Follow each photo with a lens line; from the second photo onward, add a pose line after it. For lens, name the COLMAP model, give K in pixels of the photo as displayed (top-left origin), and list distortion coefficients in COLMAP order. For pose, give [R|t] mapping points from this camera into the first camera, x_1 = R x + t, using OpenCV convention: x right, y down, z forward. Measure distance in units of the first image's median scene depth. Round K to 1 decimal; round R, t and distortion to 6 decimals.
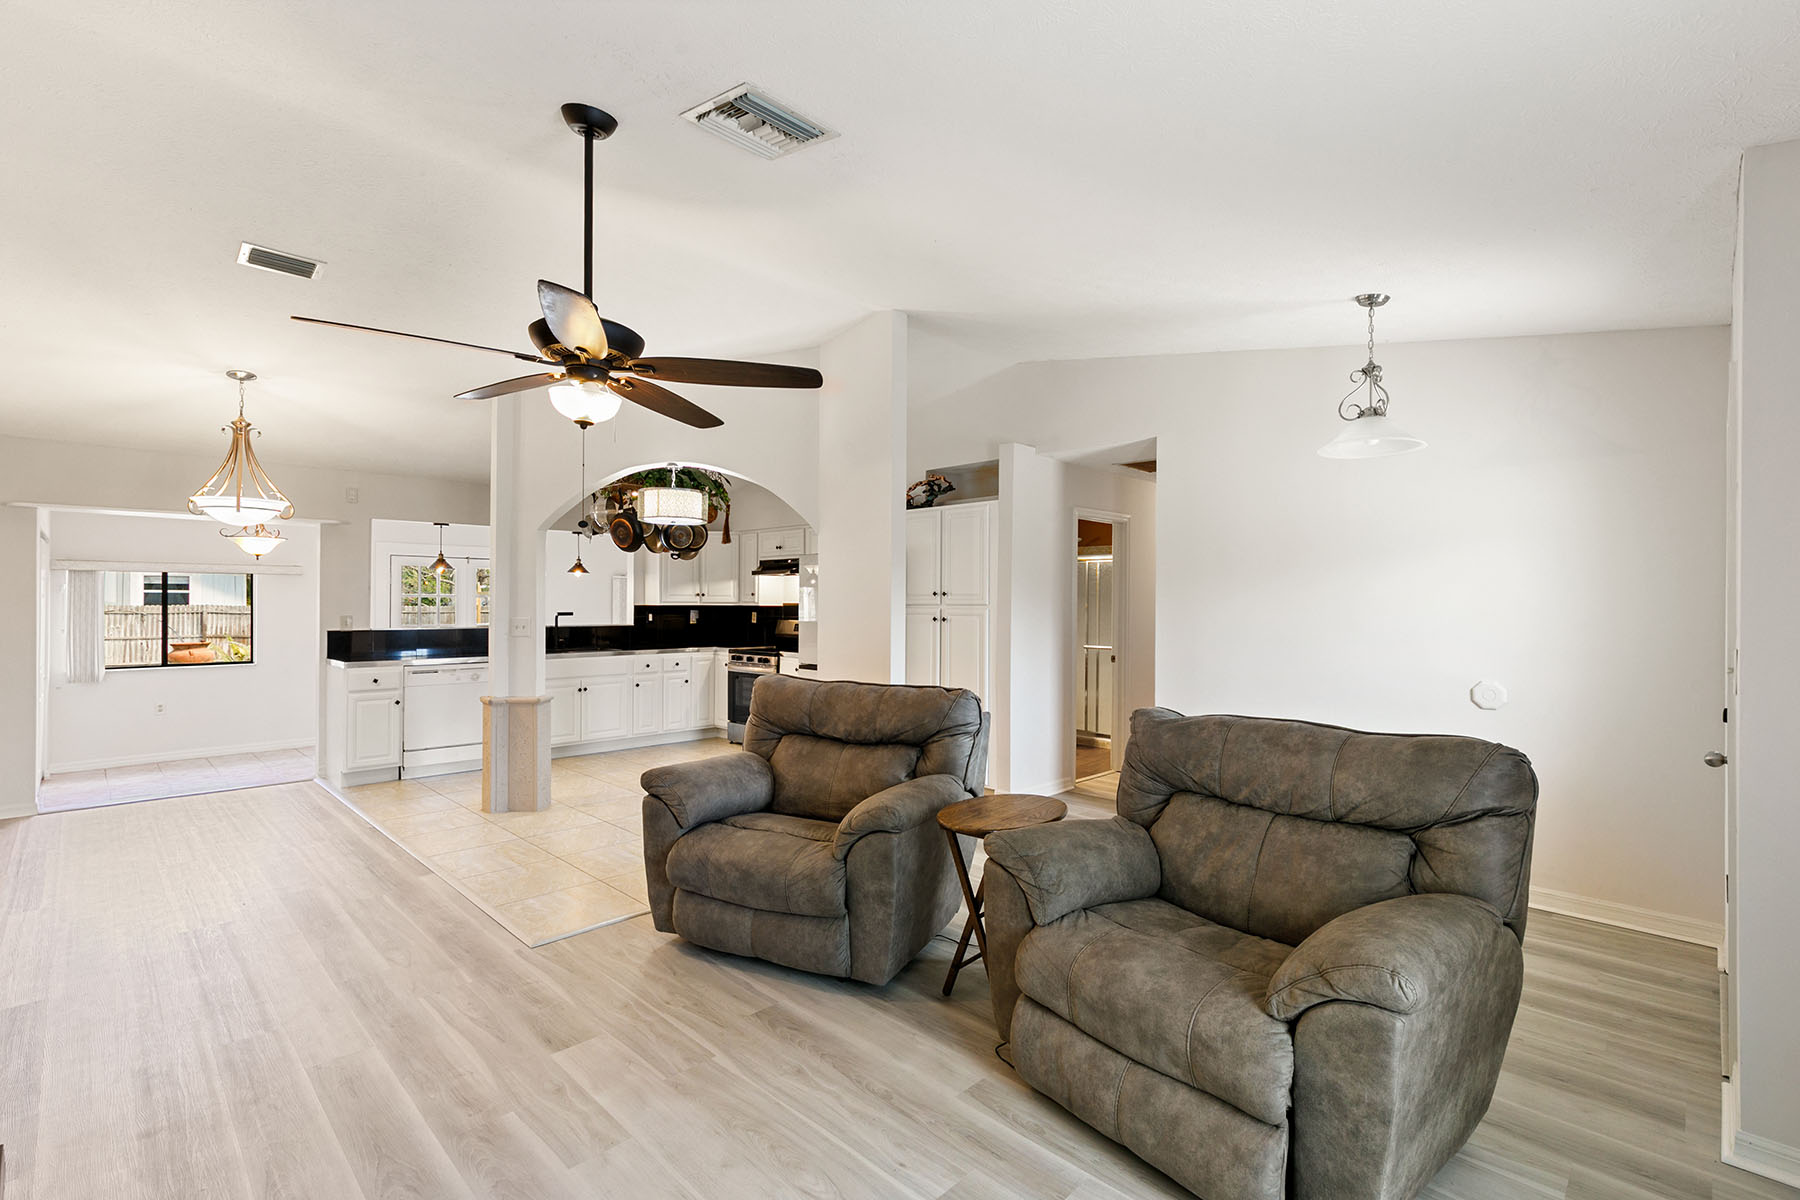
lens RADIAL K [[810.3, 0, 900.1], [0, 810.3, 597.5], [0, 0, 1]] dist [0.004030, 0.001412]
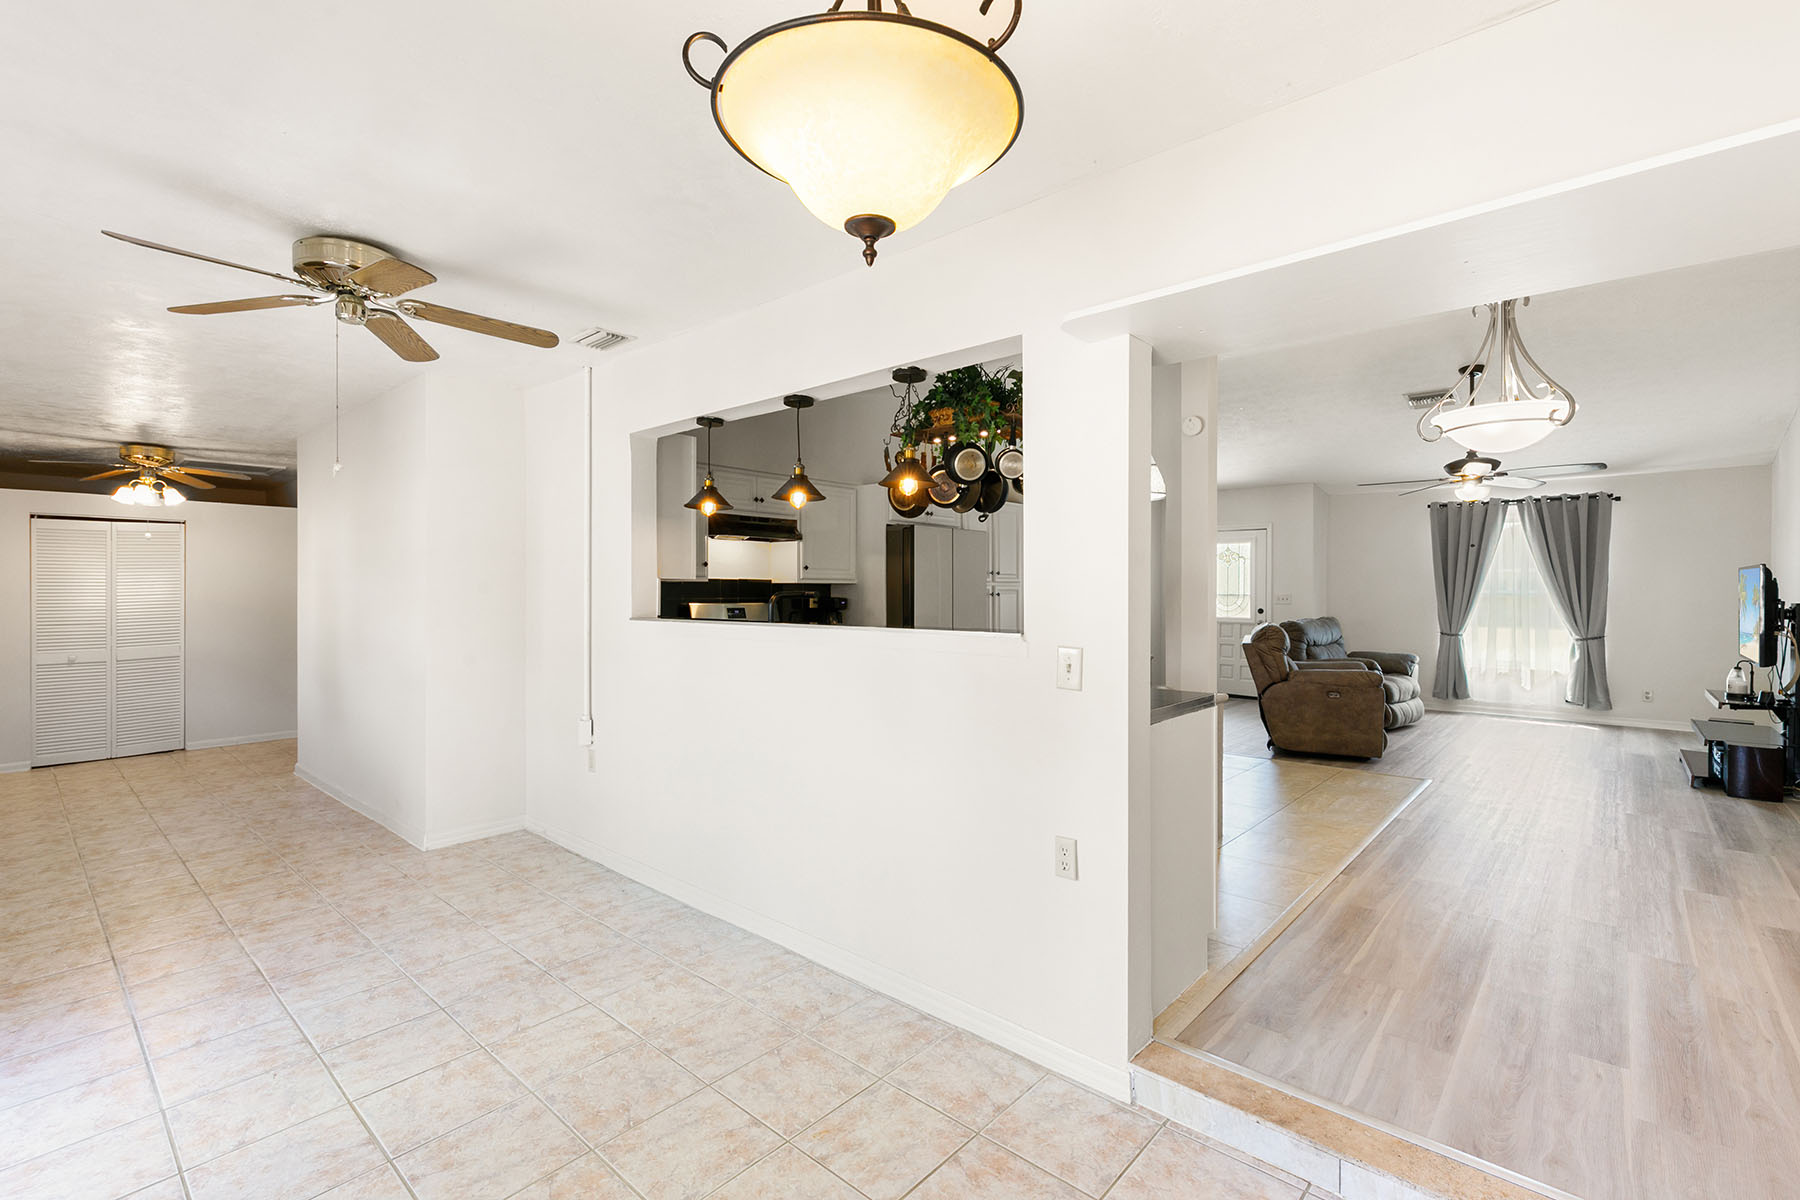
lens RADIAL K [[810.3, 0, 907.6], [0, 810.3, 595.3], [0, 0, 1]] dist [0.004030, 0.001412]
pose [[-0.060228, -0.009410, 0.998140, -0.917219], [-0.007504, 0.999932, 0.008974, 0.014984], [-0.998156, -0.006949, -0.060295, 0.969033]]
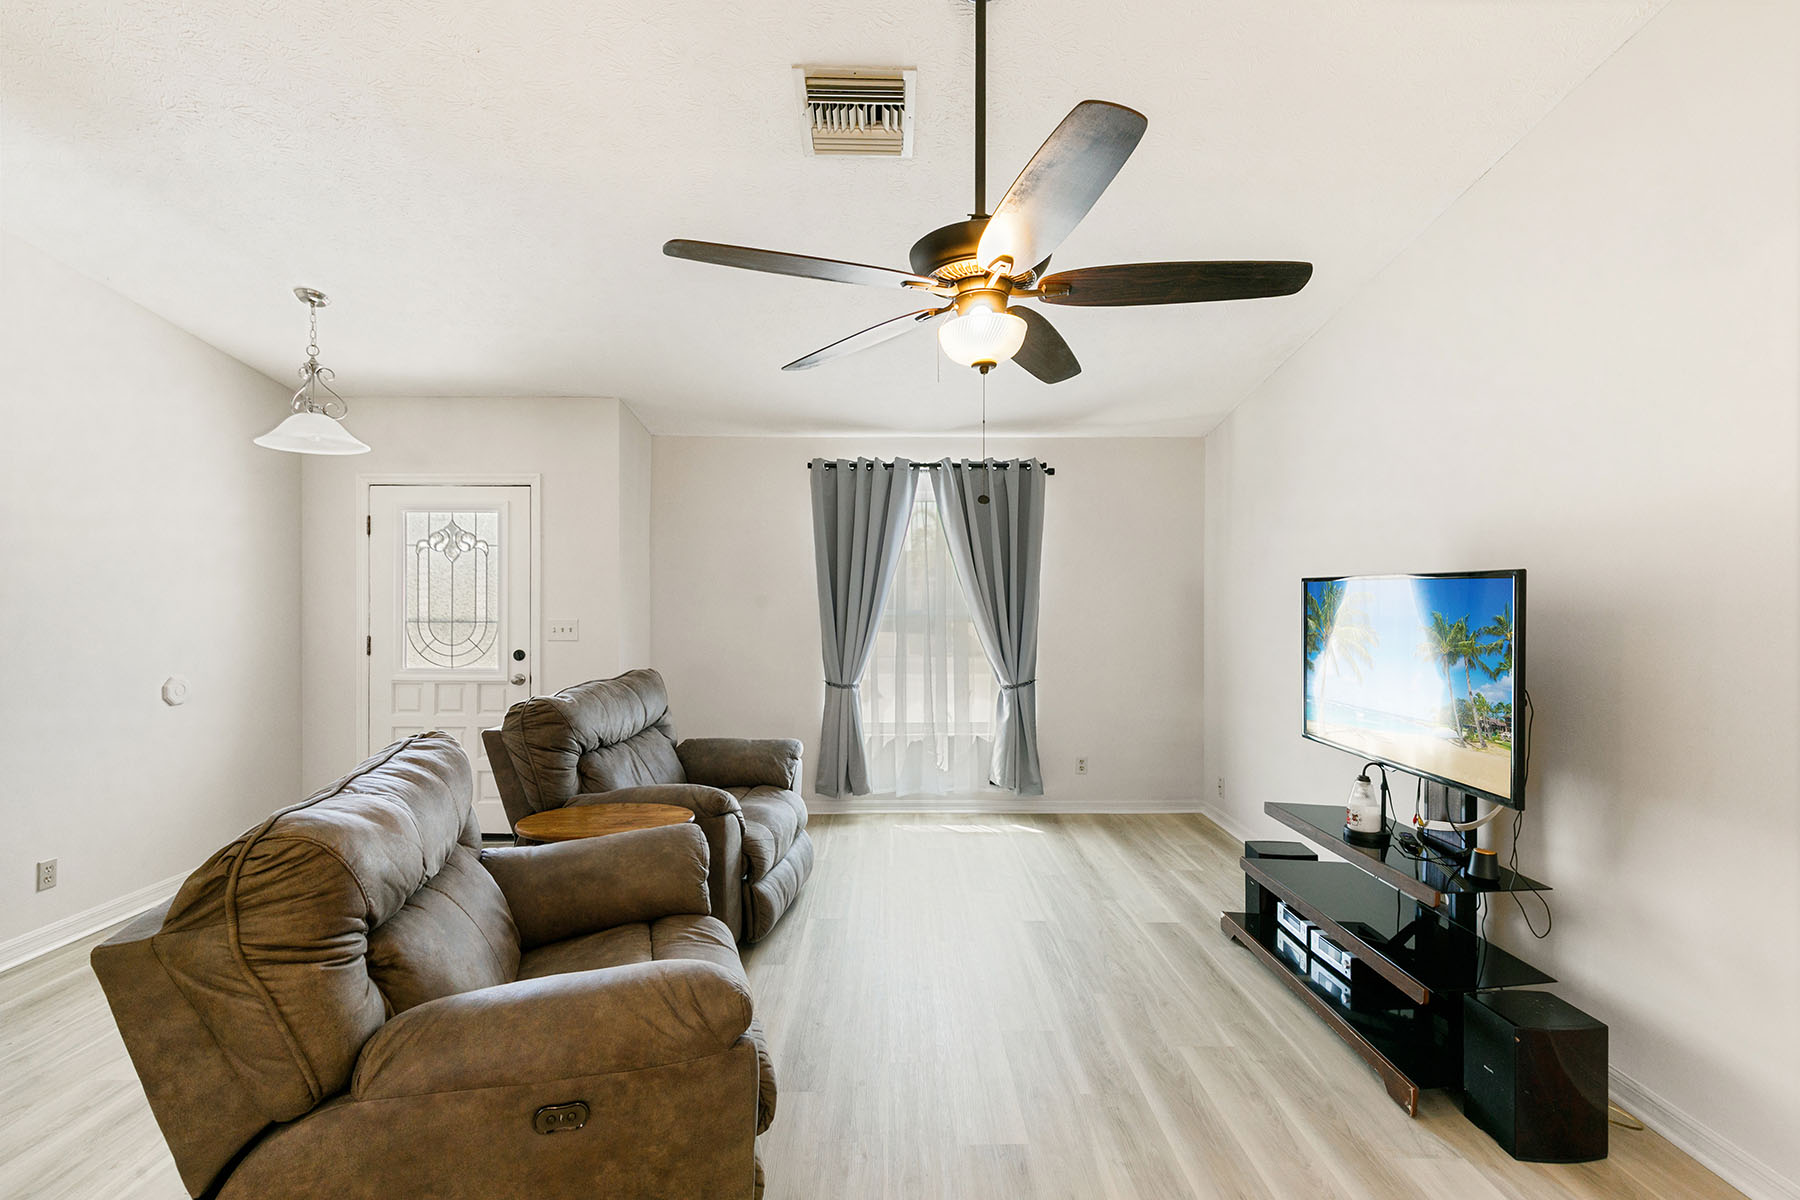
lens RADIAL K [[810.3, 0, 903.3], [0, 810.3, 599.0], [0, 0, 1]] dist [0.004030, 0.001412]
pose [[-0.712843, -0.007112, 0.701287, -0.308154], [-0.007167, 0.999970, 0.002857, 0.000204], [-0.701287, -0.002990, -0.712873, 0.565591]]
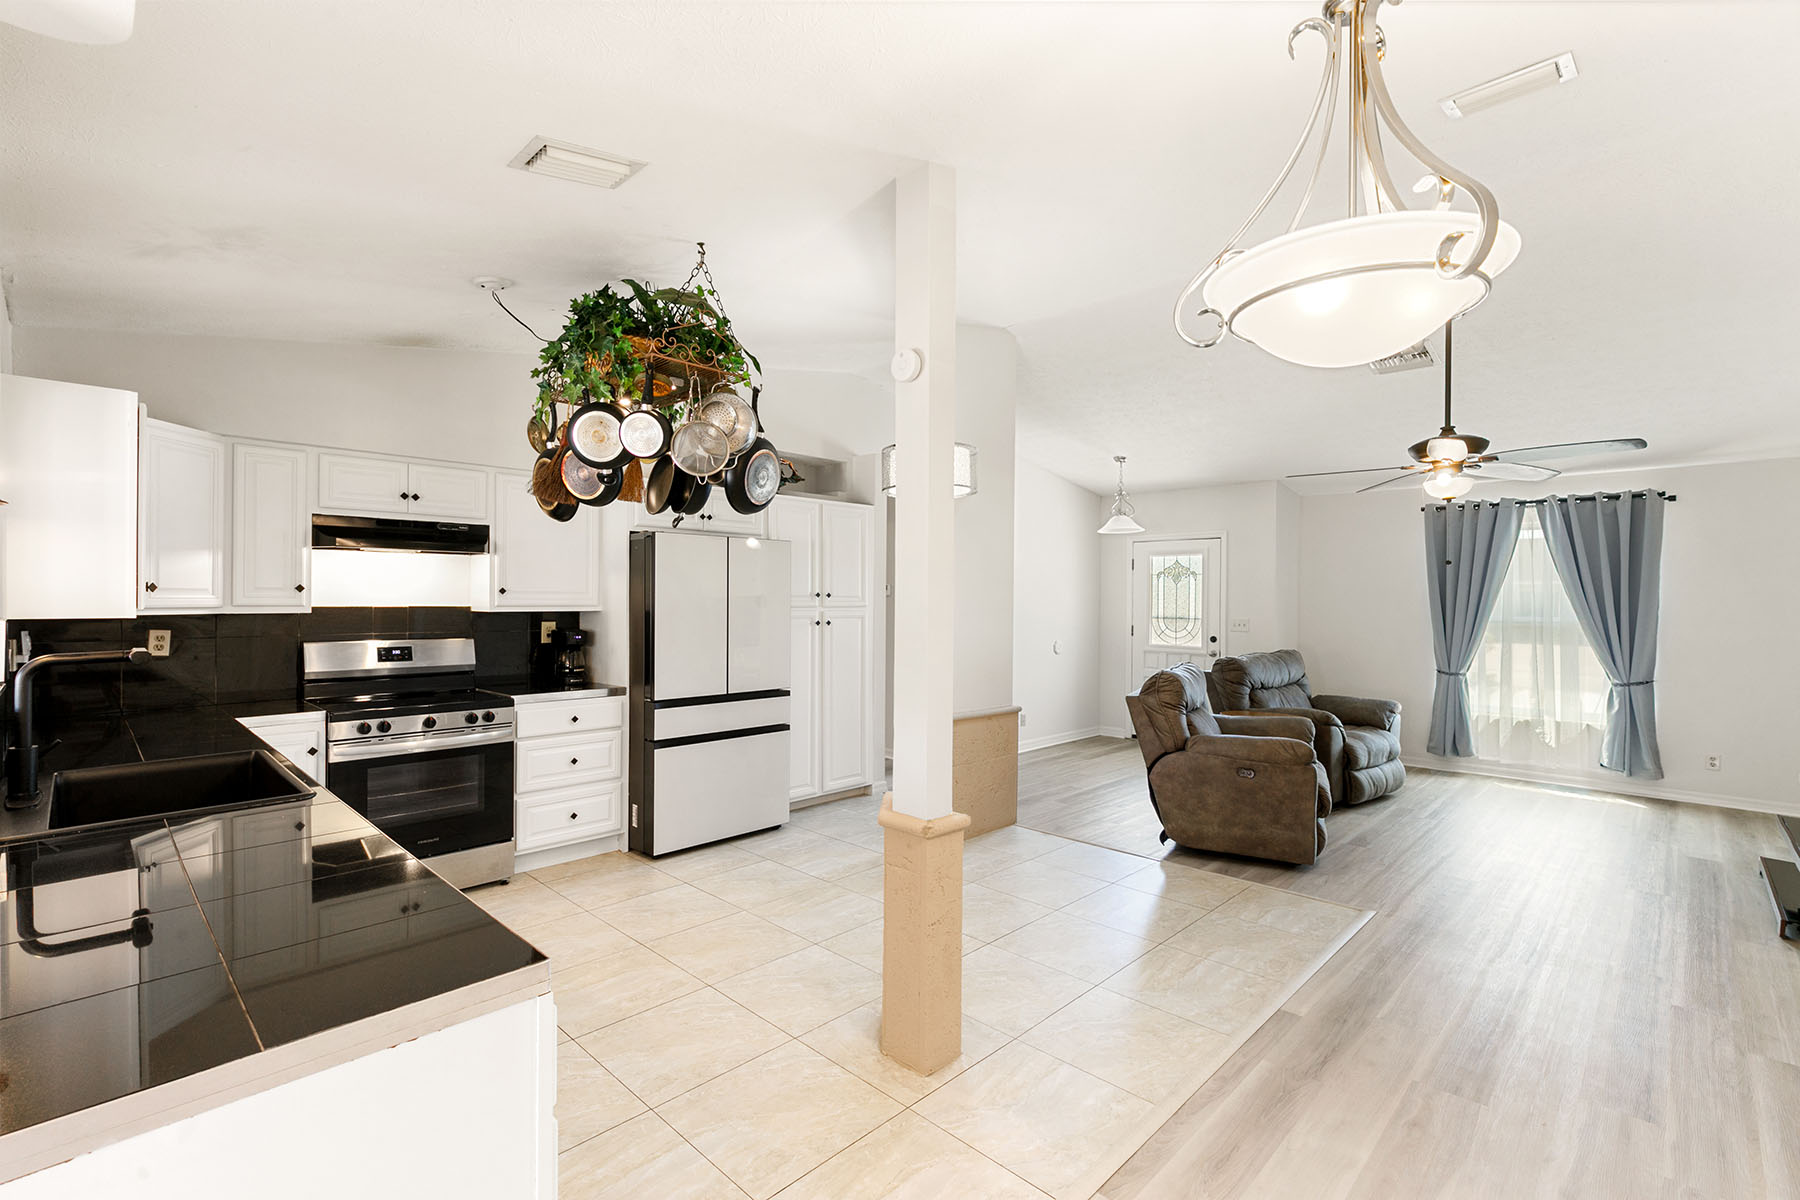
lens RADIAL K [[810.3, 0, 902.4], [0, 810.3, 601.8], [0, 0, 1]] dist [0.004030, 0.001412]
pose [[-0.012802, -0.008098, 0.999885, -0.699899], [-0.012096, 0.999895, 0.007943, -0.004459], [-0.999845, -0.011993, -0.012898, 0.742833]]
